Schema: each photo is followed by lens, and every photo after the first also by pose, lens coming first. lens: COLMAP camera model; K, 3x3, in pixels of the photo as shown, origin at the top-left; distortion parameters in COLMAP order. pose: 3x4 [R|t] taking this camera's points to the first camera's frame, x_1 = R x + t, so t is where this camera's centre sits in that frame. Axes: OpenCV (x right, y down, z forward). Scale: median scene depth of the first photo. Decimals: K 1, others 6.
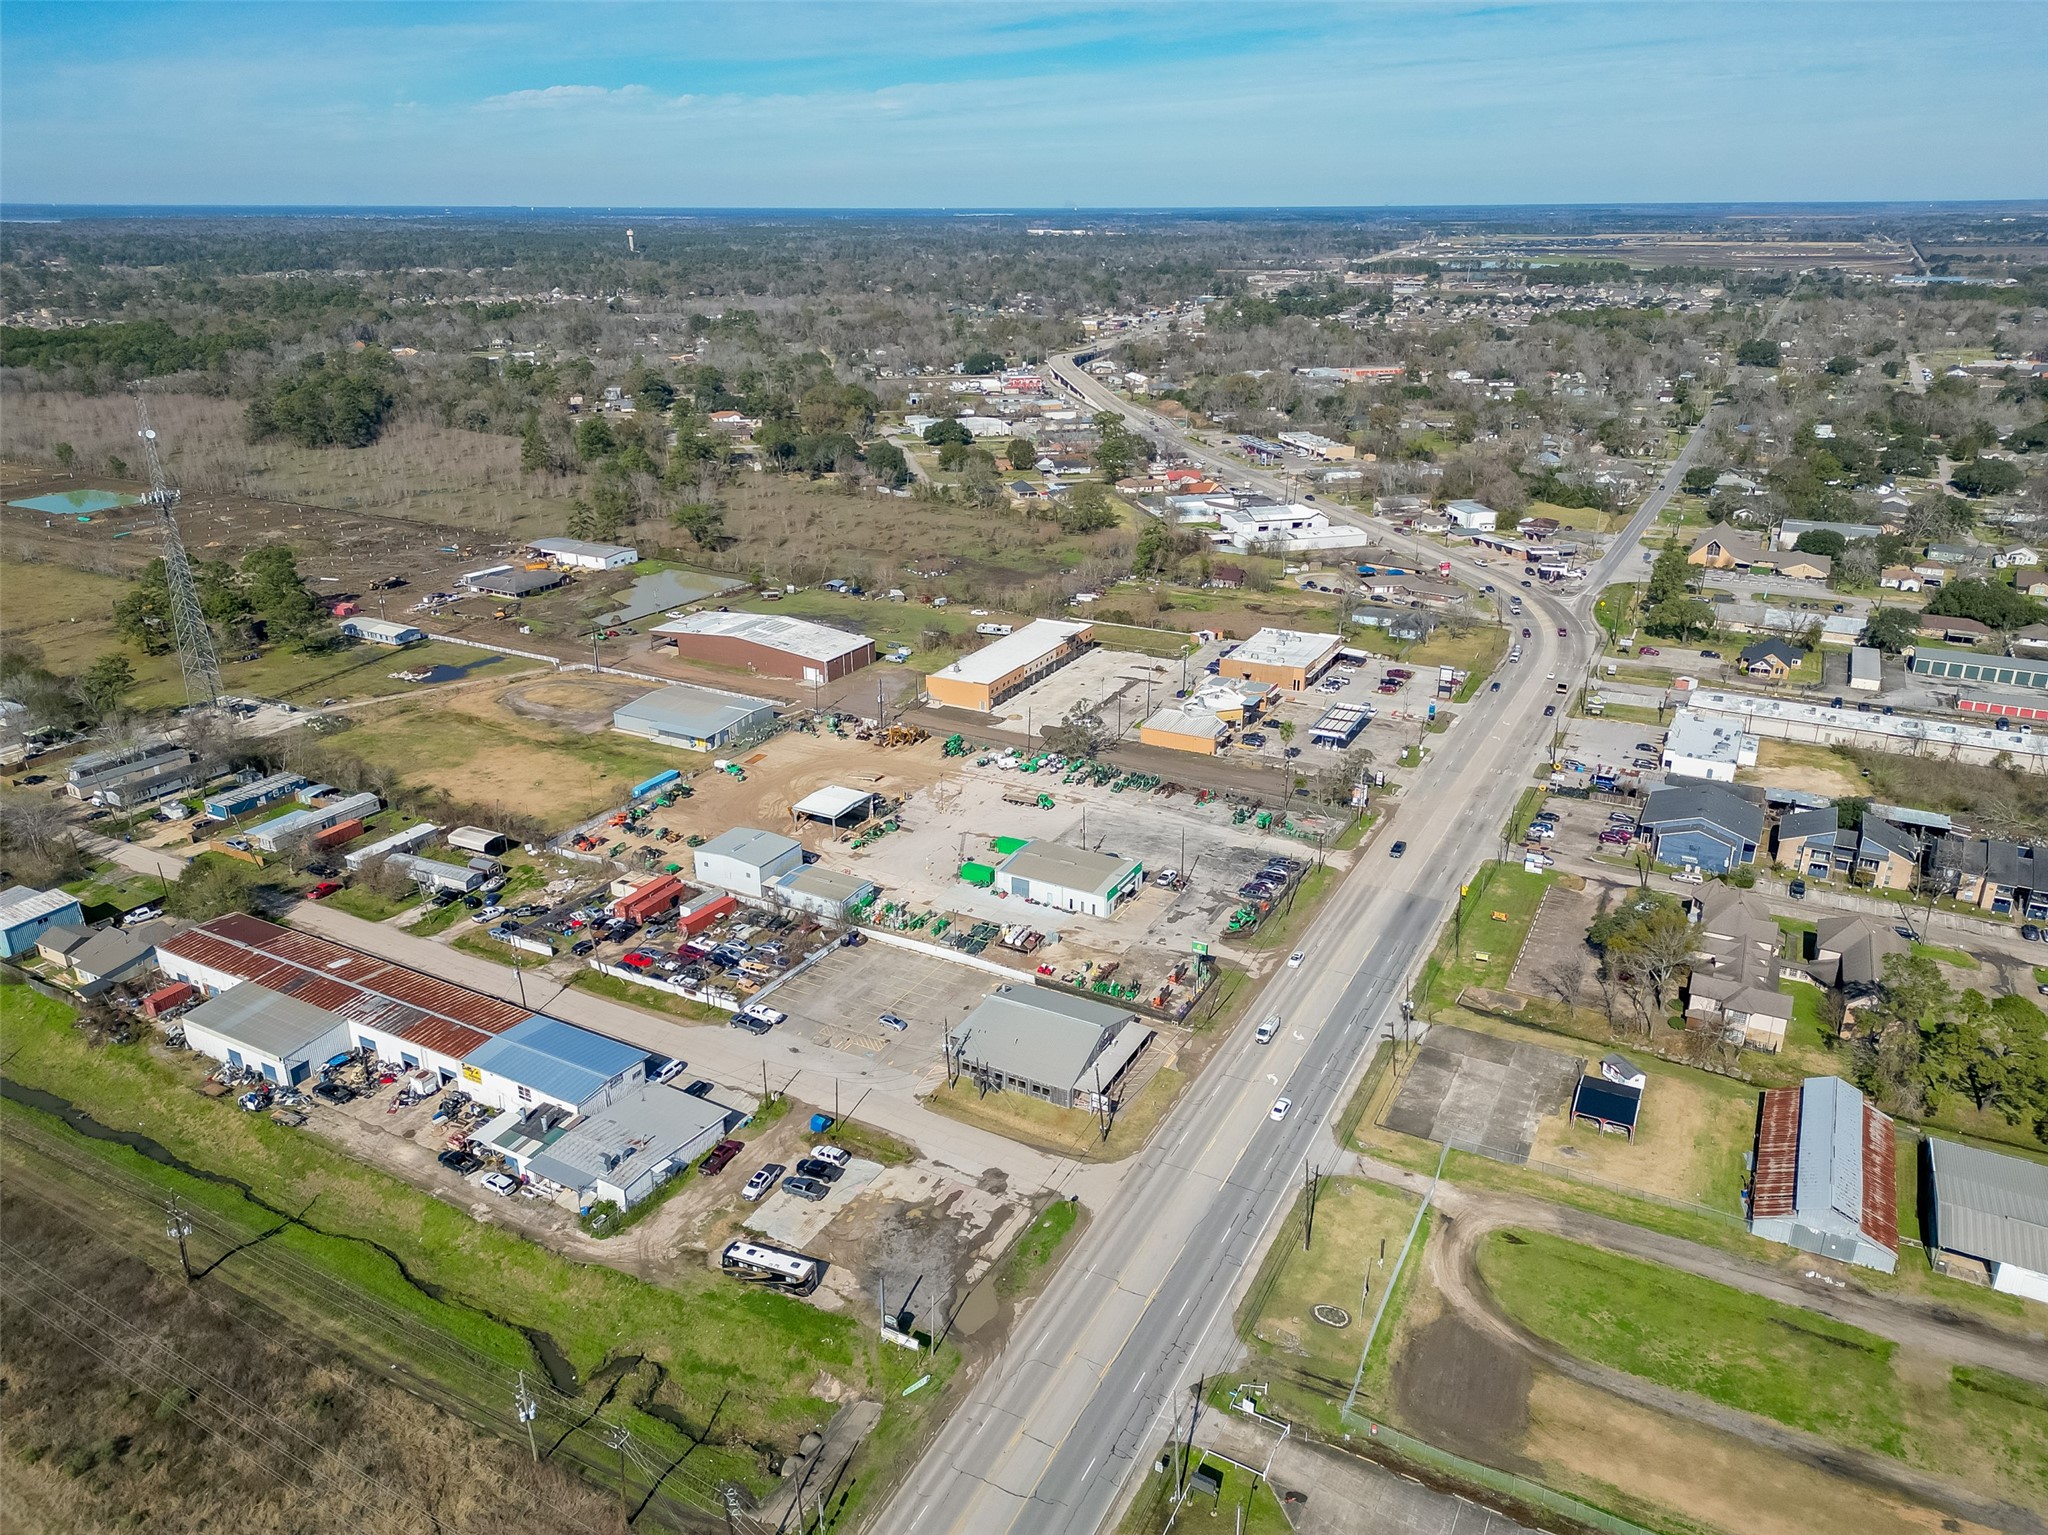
lens RADIAL K [[1416.9, 0, 1024.7], [0, 1416.9, 767.9], [0, 0, 1]] dist [0.101984, -0.112191]
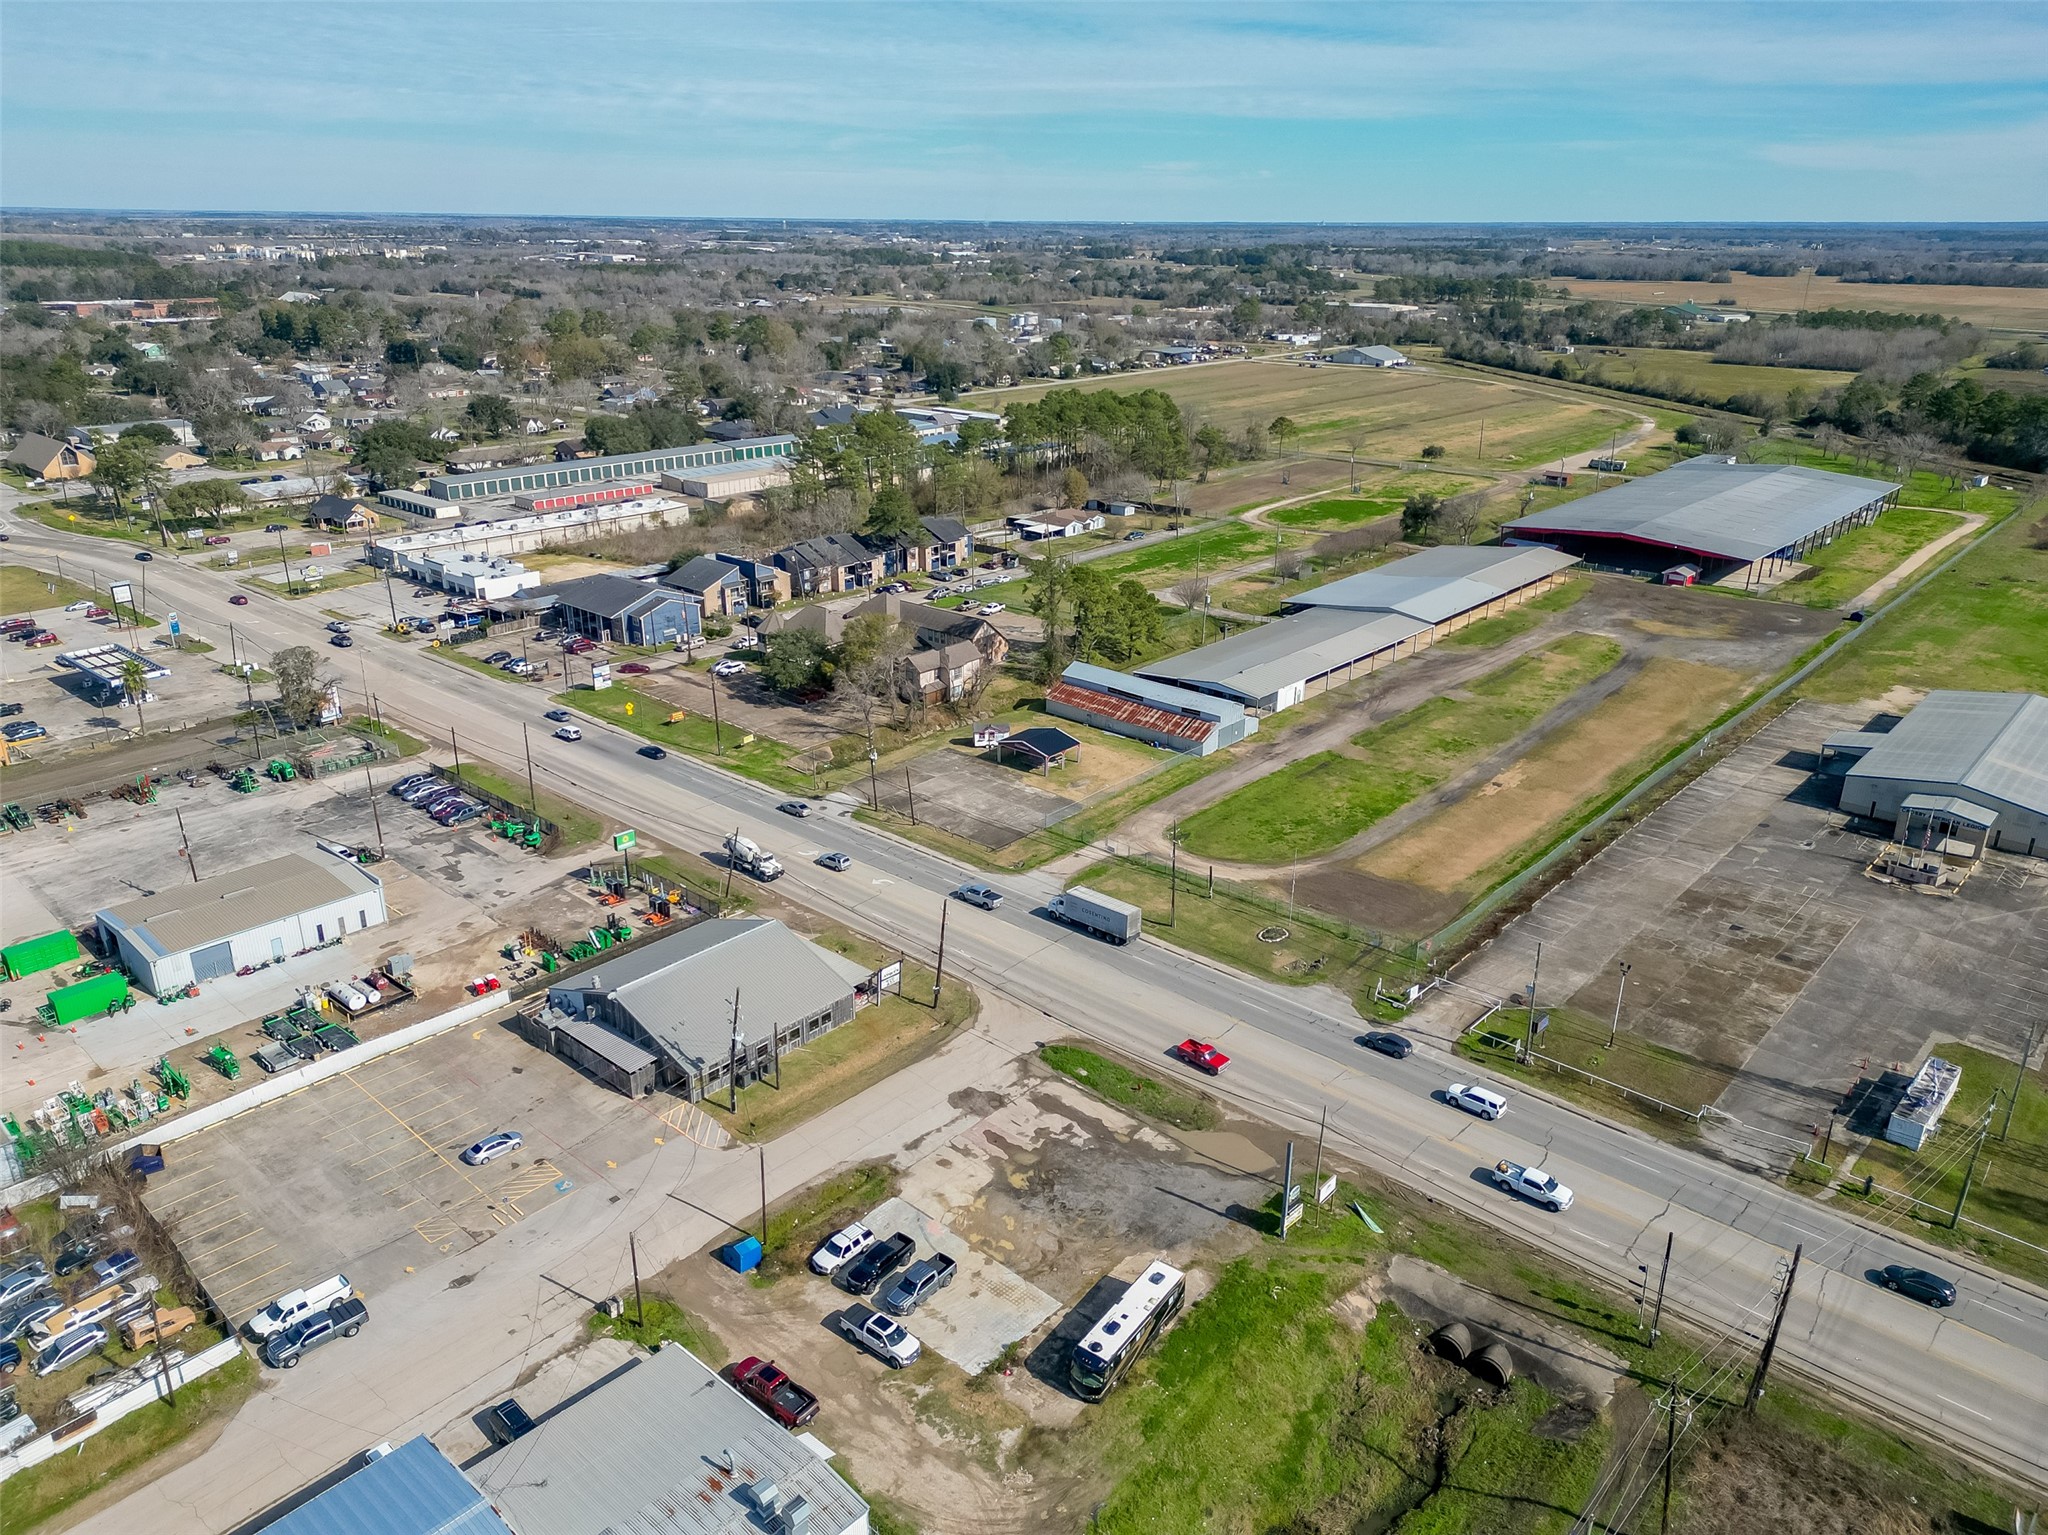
lens RADIAL K [[1416.9, 0, 1024.7], [0, 1416.9, 767.9], [0, 0, 1]] dist [0.101984, -0.112191]
pose [[0.232342, -0.346443, 0.908843, -0.415234], [0.351212, 0.901251, 0.253763, -0.015951], [-0.907010, 0.260237, 0.331073, 0.502580]]
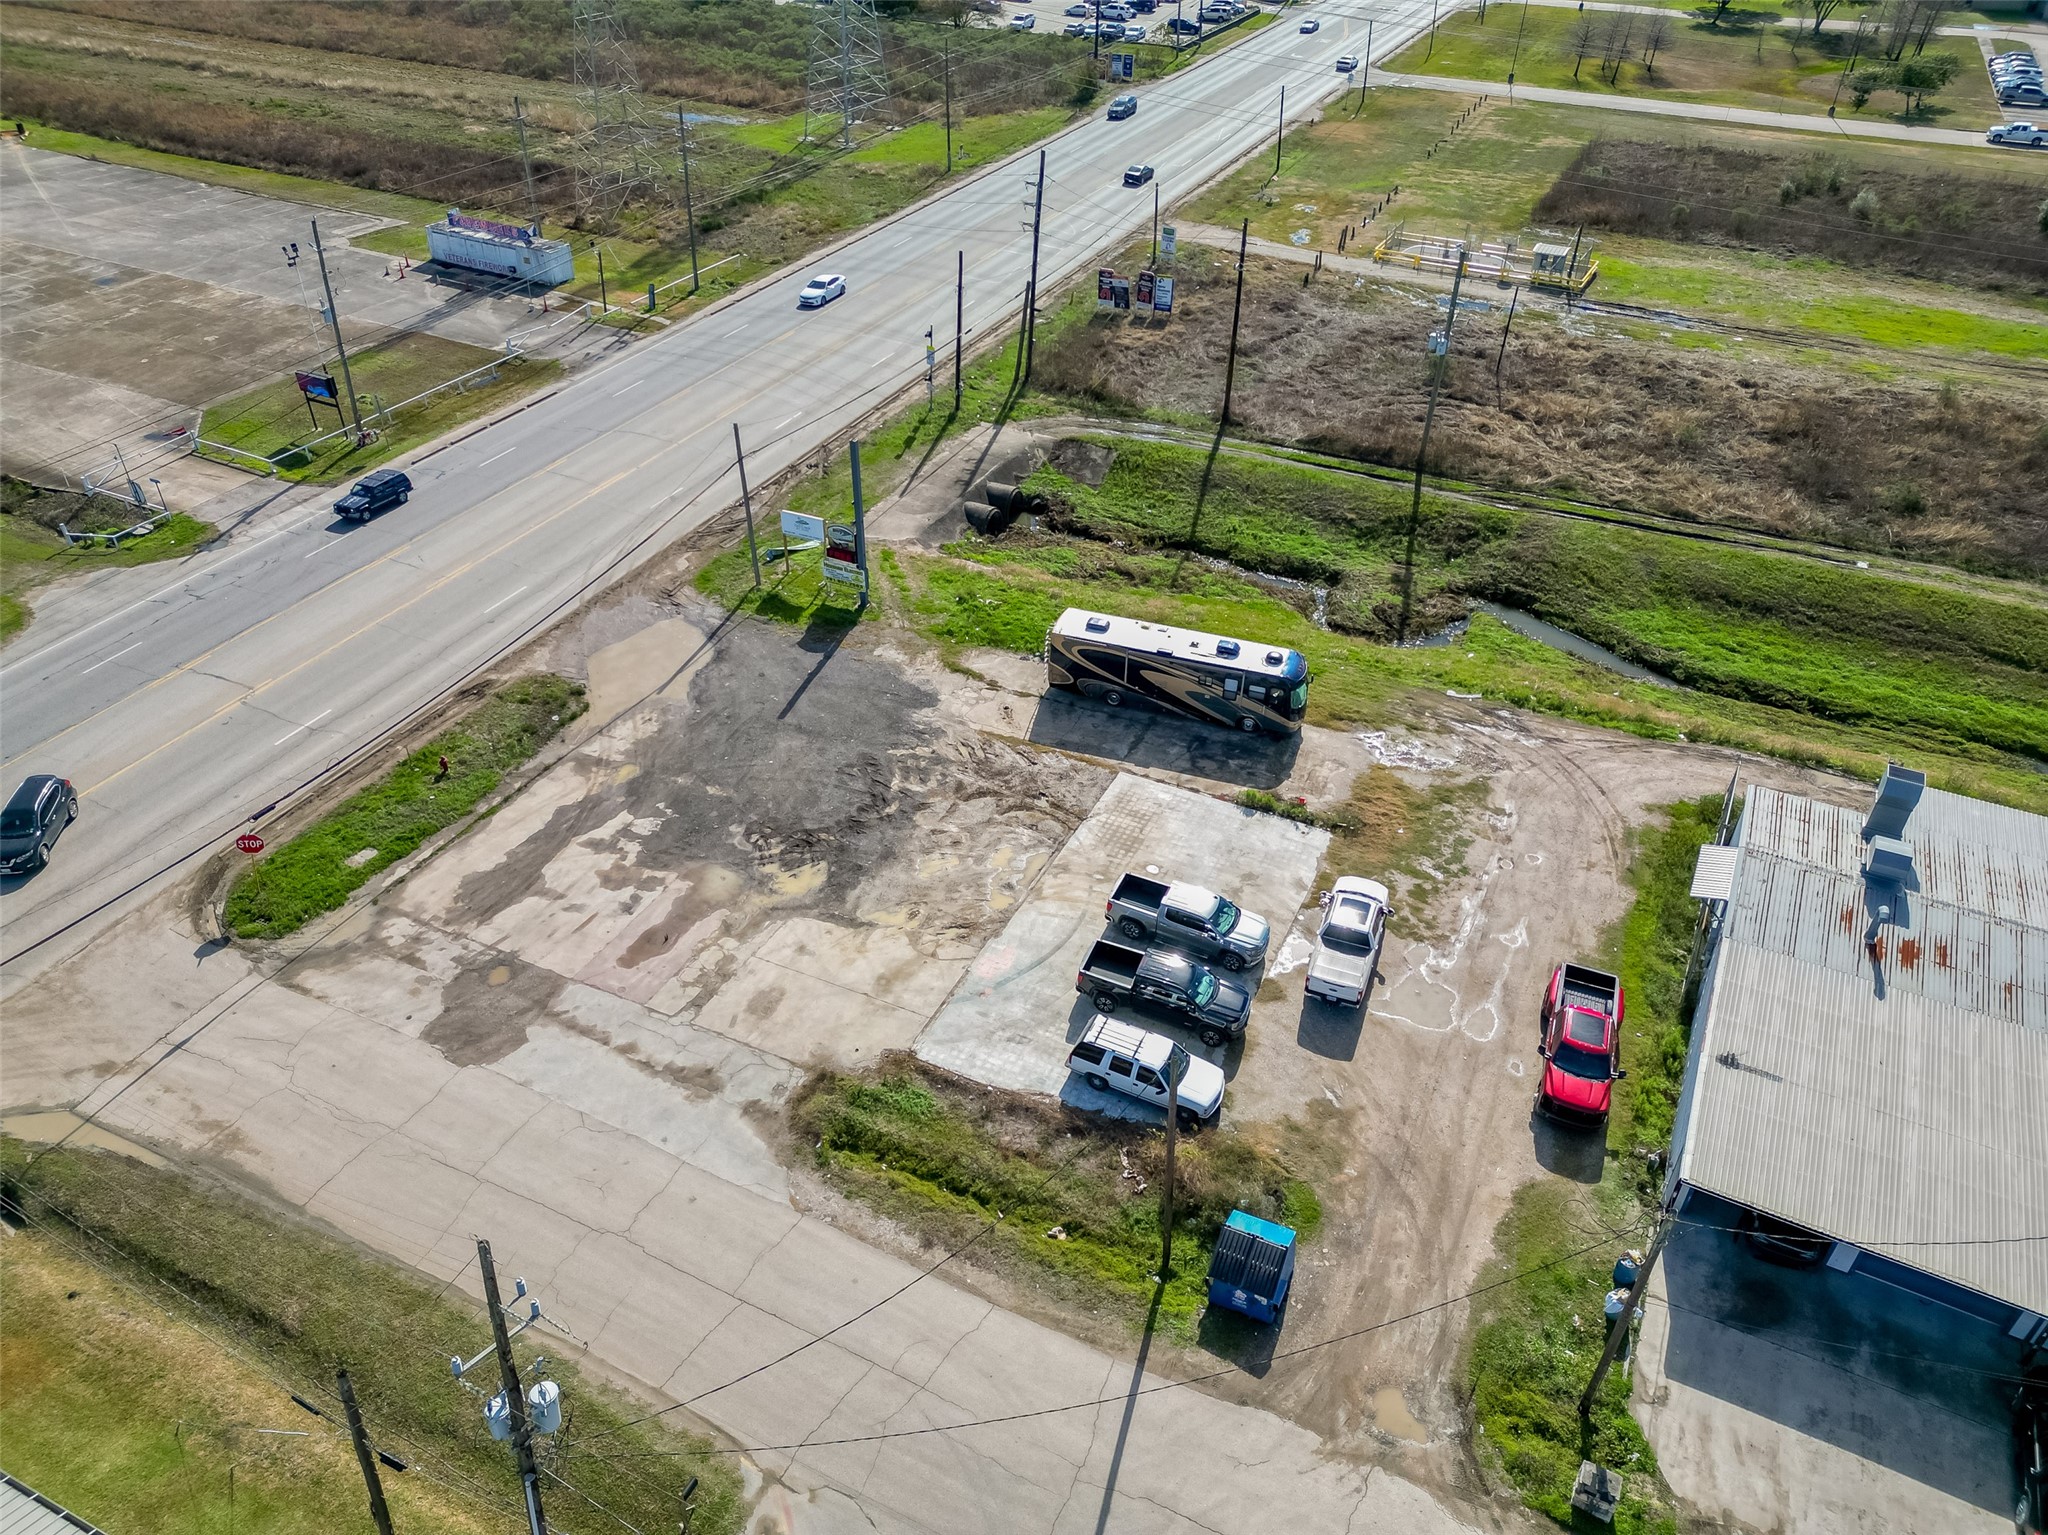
lens RADIAL K [[1421.7, 0, 1024.0], [0, 1421.7, 767.5], [0, 0, 1]] dist [0.070886, -0.057733]
pose [[-0.998429, 0.019705, -0.052453, -0.075432], [-0.033670, 0.537275, 0.842735, 0.028098], [0.044787, 0.843177, -0.535767, 0.785472]]
